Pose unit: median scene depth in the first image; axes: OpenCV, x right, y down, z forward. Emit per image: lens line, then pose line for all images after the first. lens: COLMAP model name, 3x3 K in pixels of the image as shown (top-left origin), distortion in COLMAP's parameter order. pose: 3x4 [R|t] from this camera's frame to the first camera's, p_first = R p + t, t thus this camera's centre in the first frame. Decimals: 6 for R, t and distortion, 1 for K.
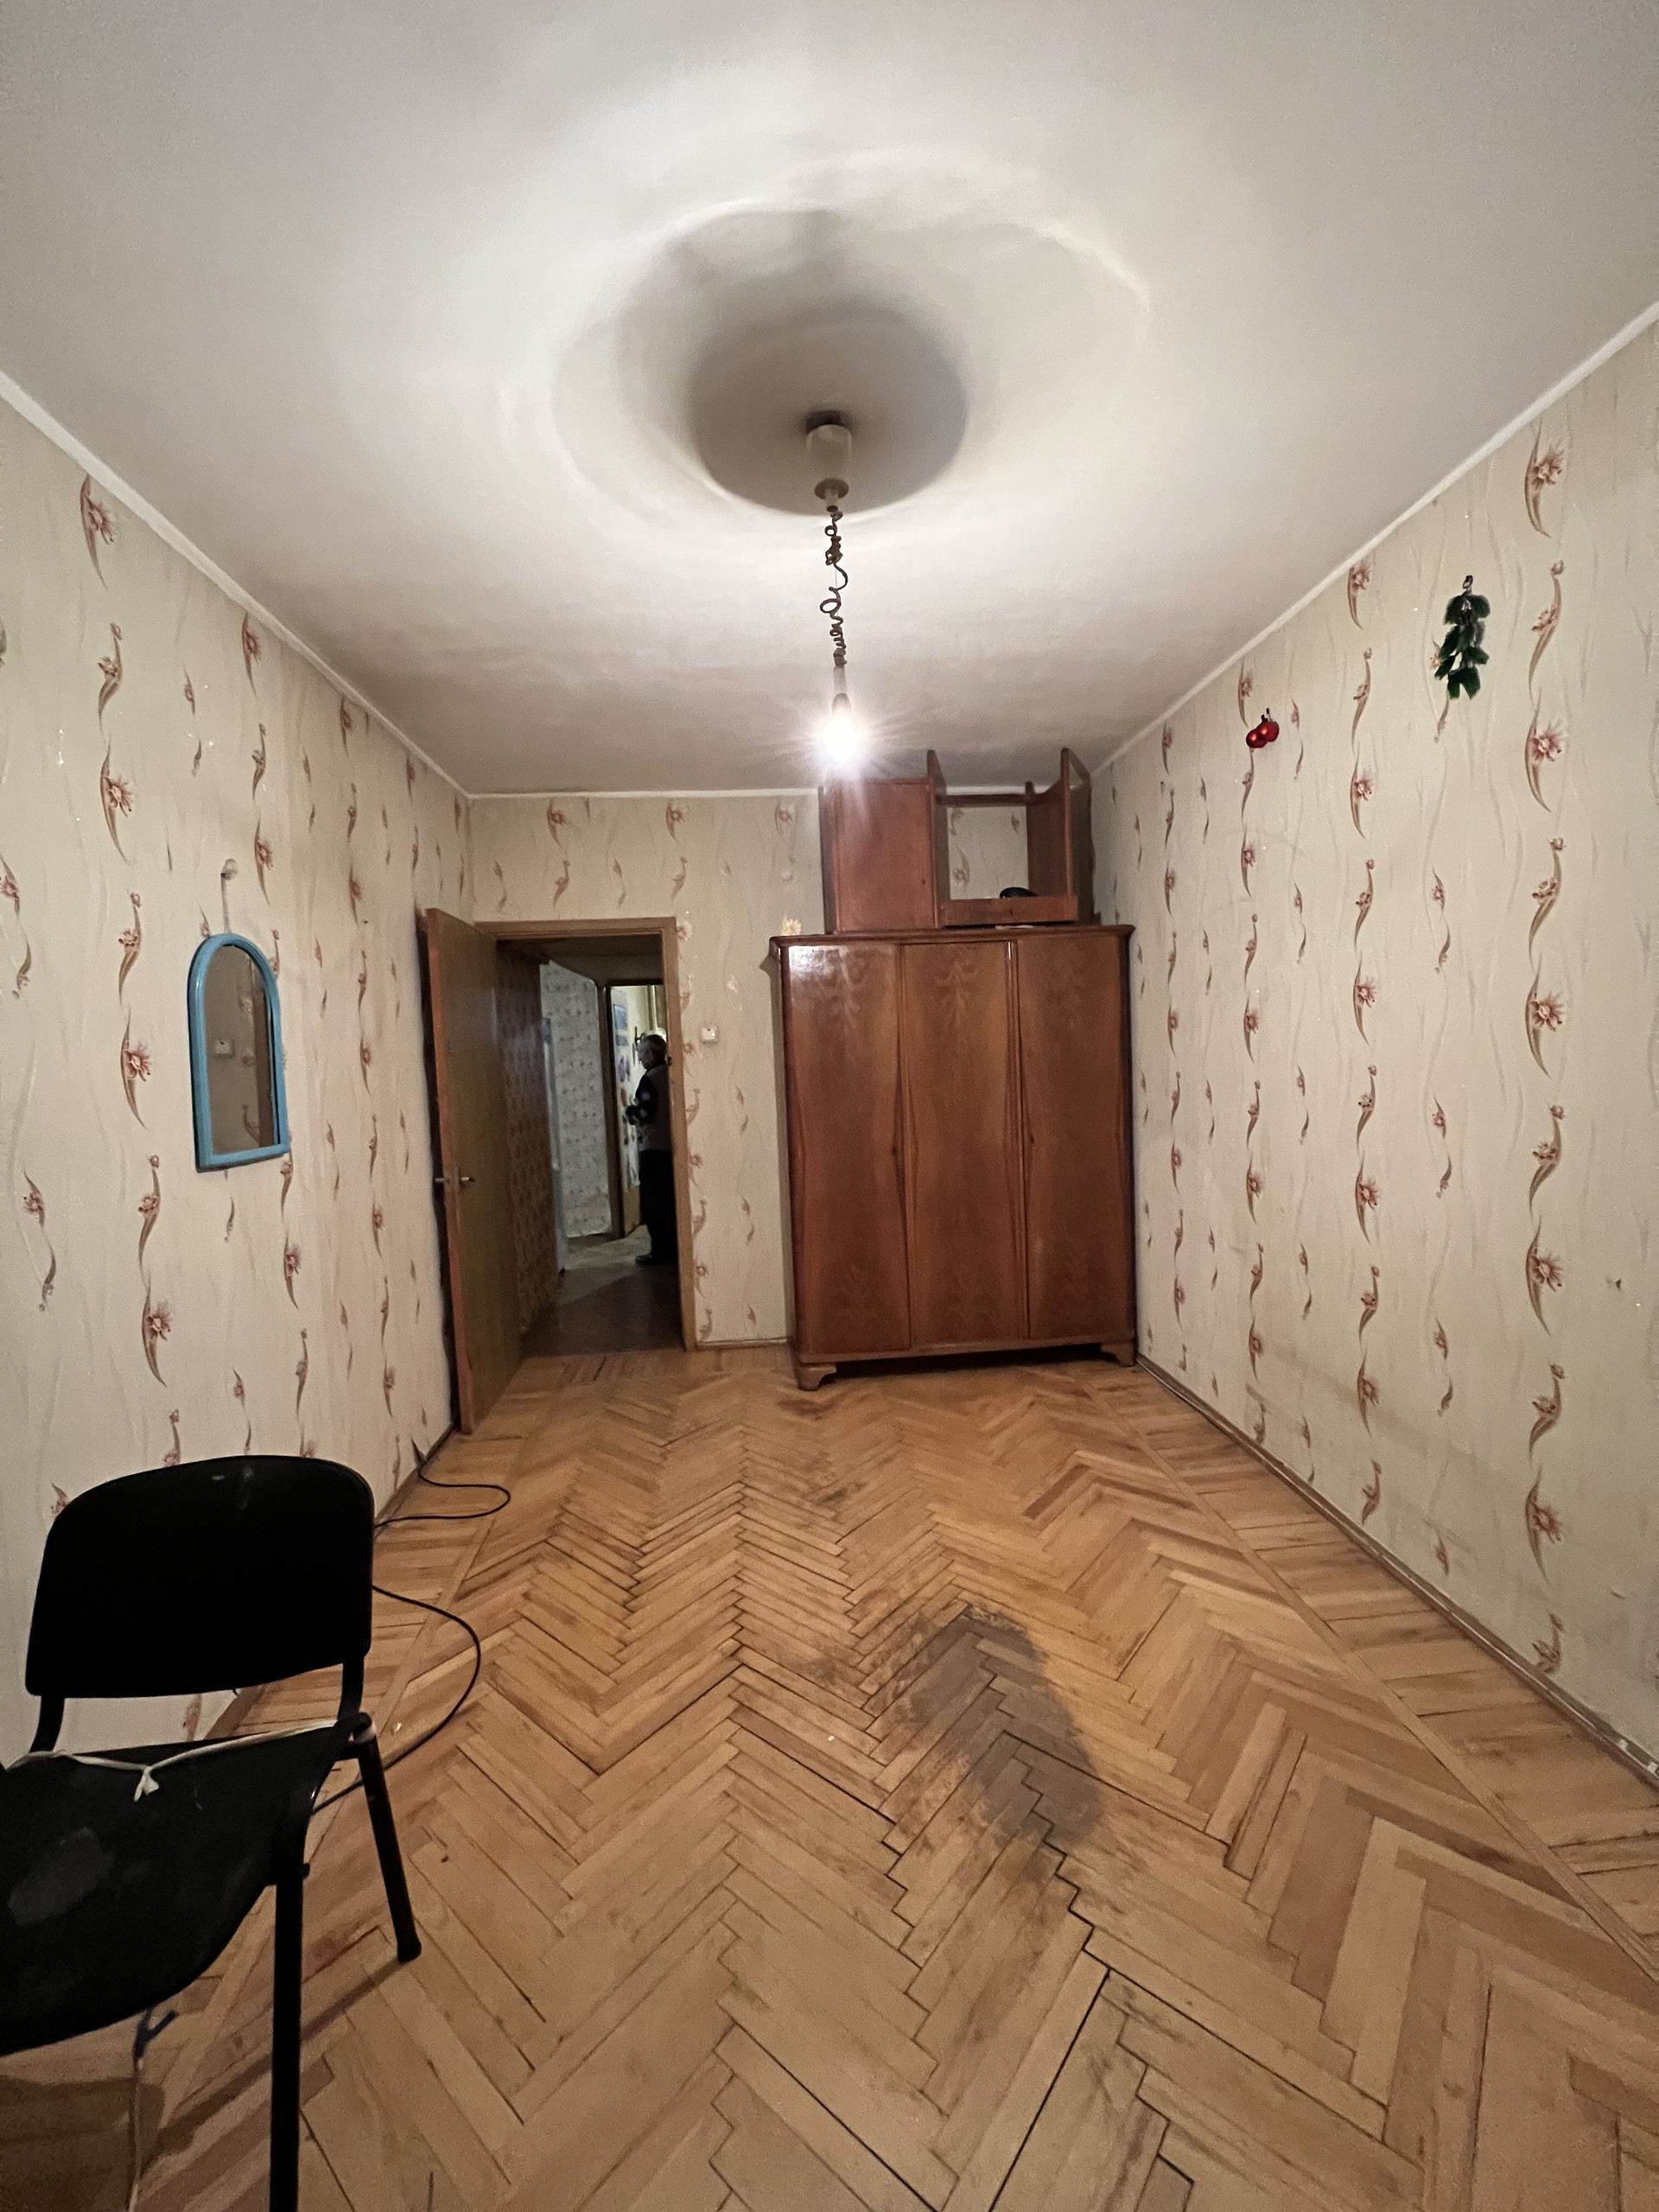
lens RADIAL K [[883.9, 0, 836.4], [0, 883.9, 1101.3], [0, 0, 1]] dist [-0.001803, -0.000171]
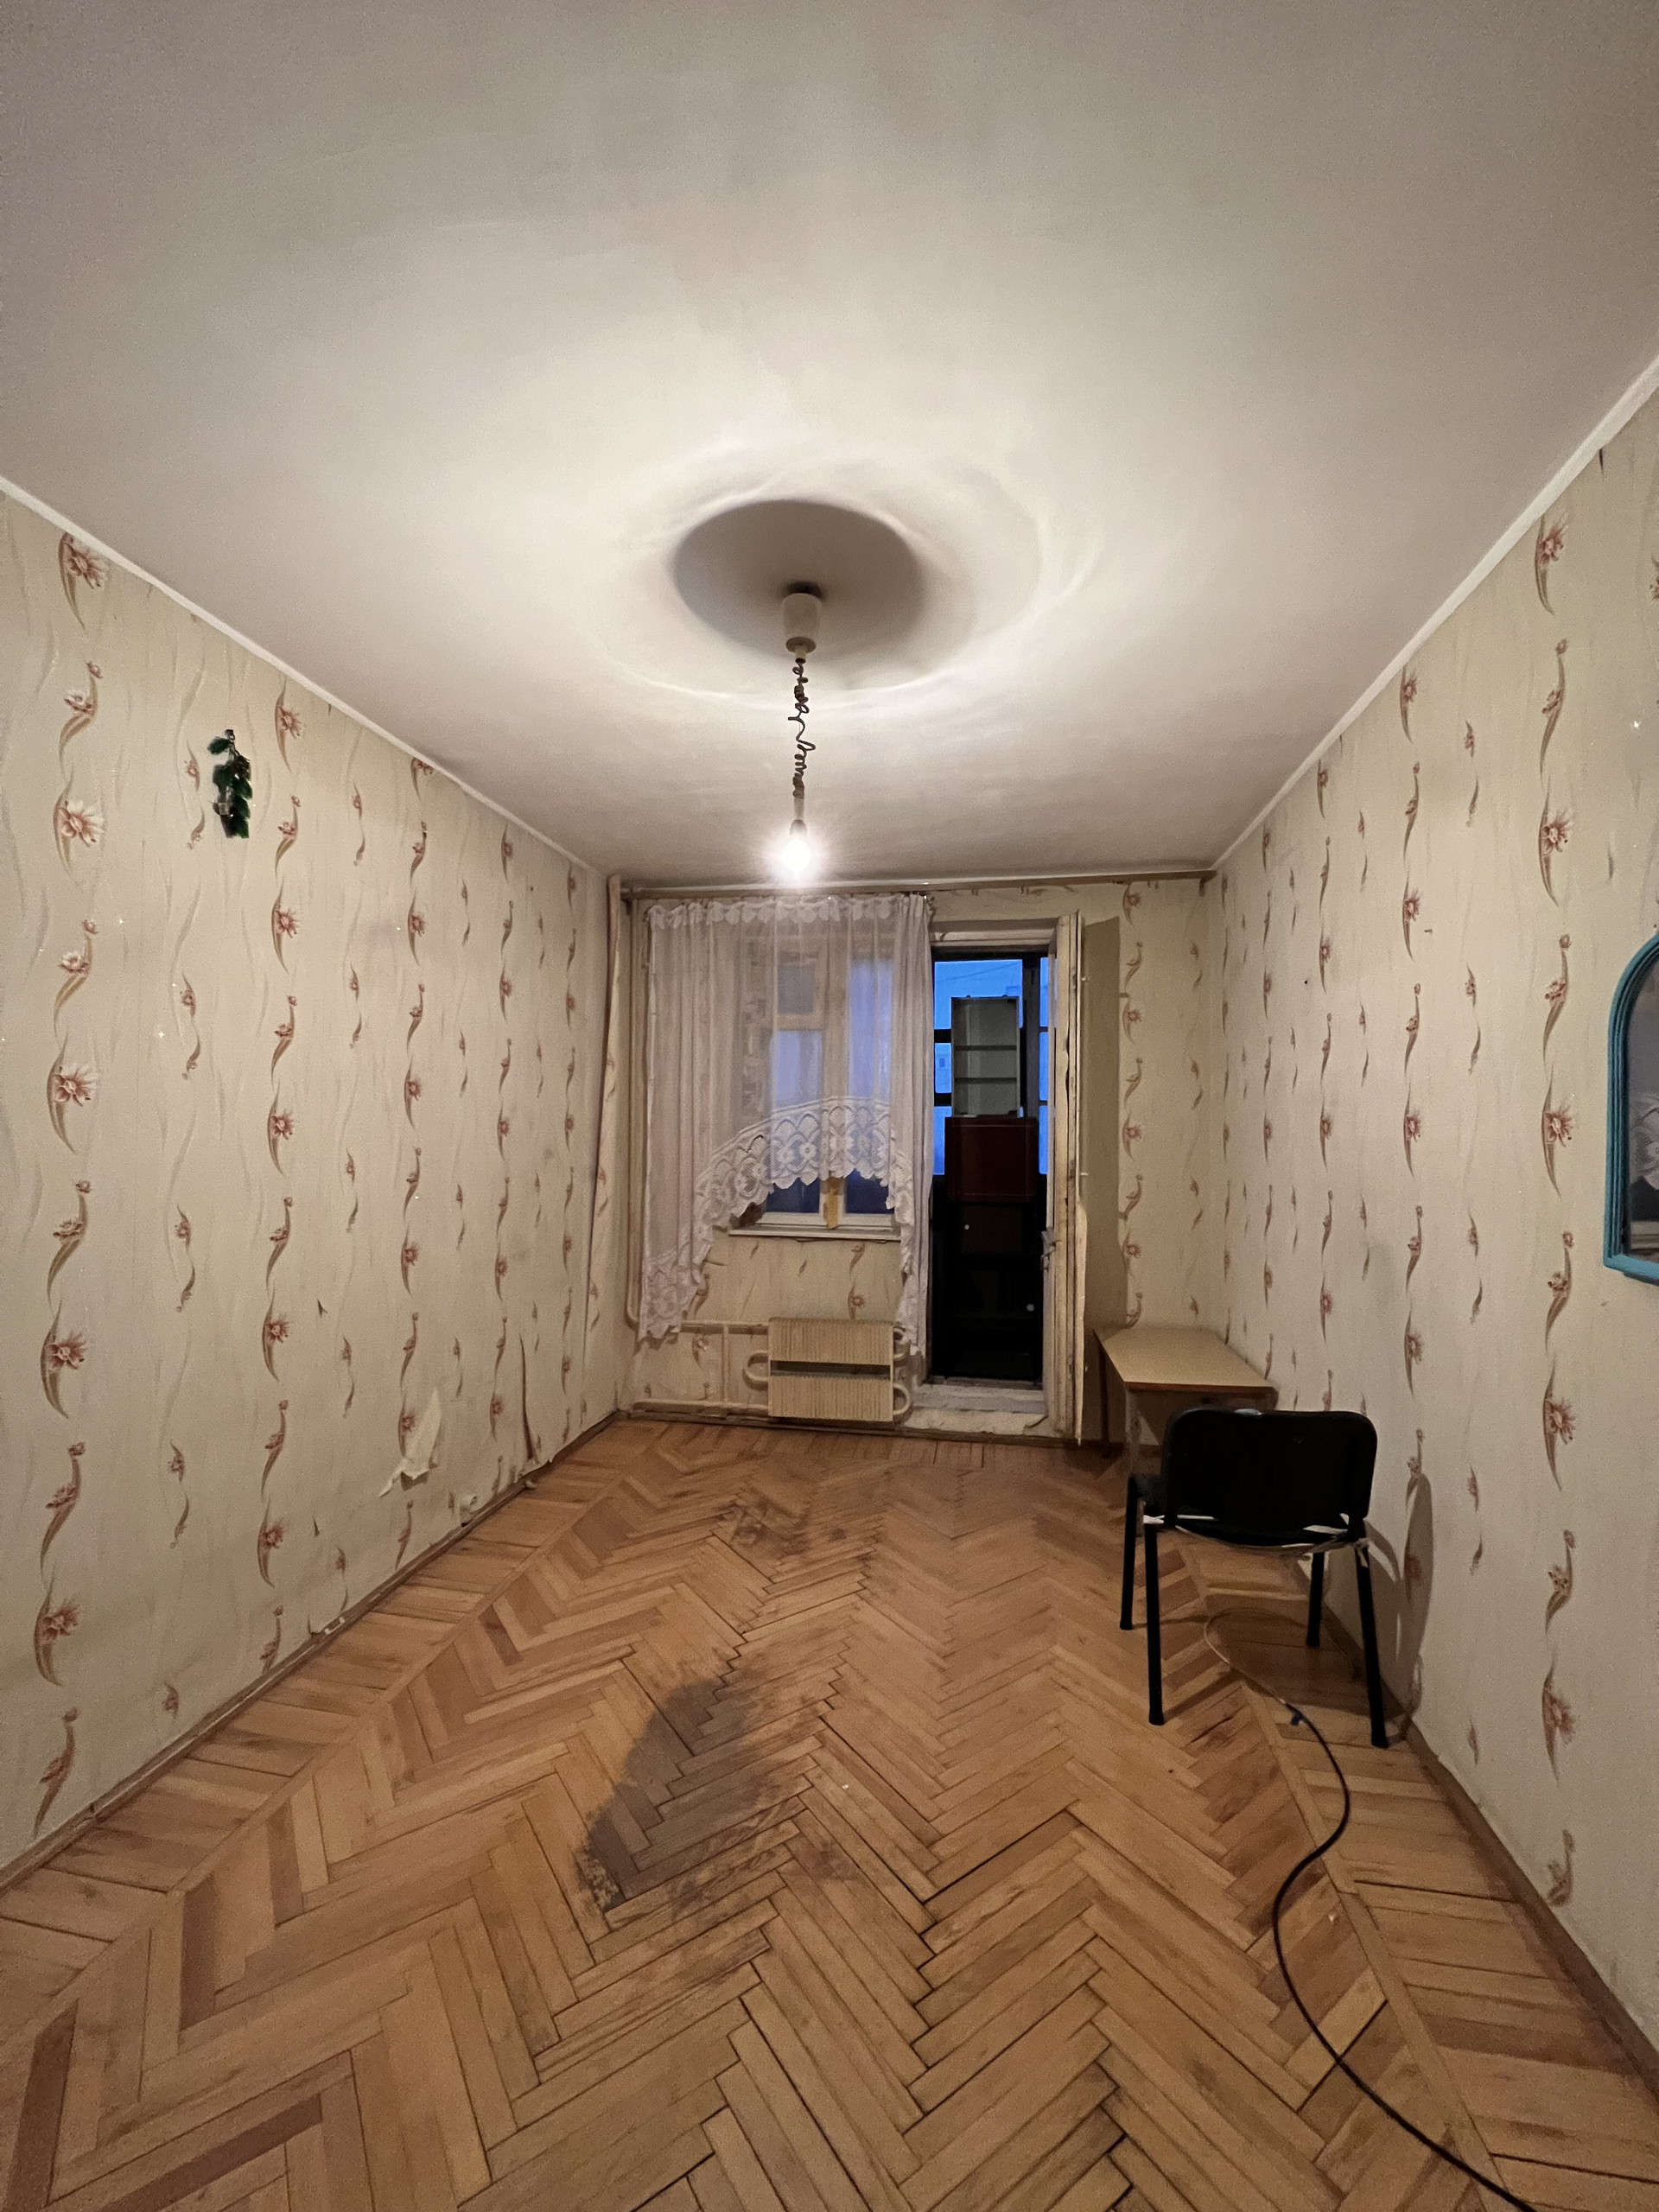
lens RADIAL K [[883.9, 0, 831.9], [0, 883.9, 1097.3], [0, 0, 1]] dist [-0.001803, -0.000171]
pose [[-0.964645, 0.043687, 0.259905, -0.277635], [0.048911, 0.998710, 0.013664, -0.108818], [-0.258973, 0.025893, -0.965537, 1.848749]]
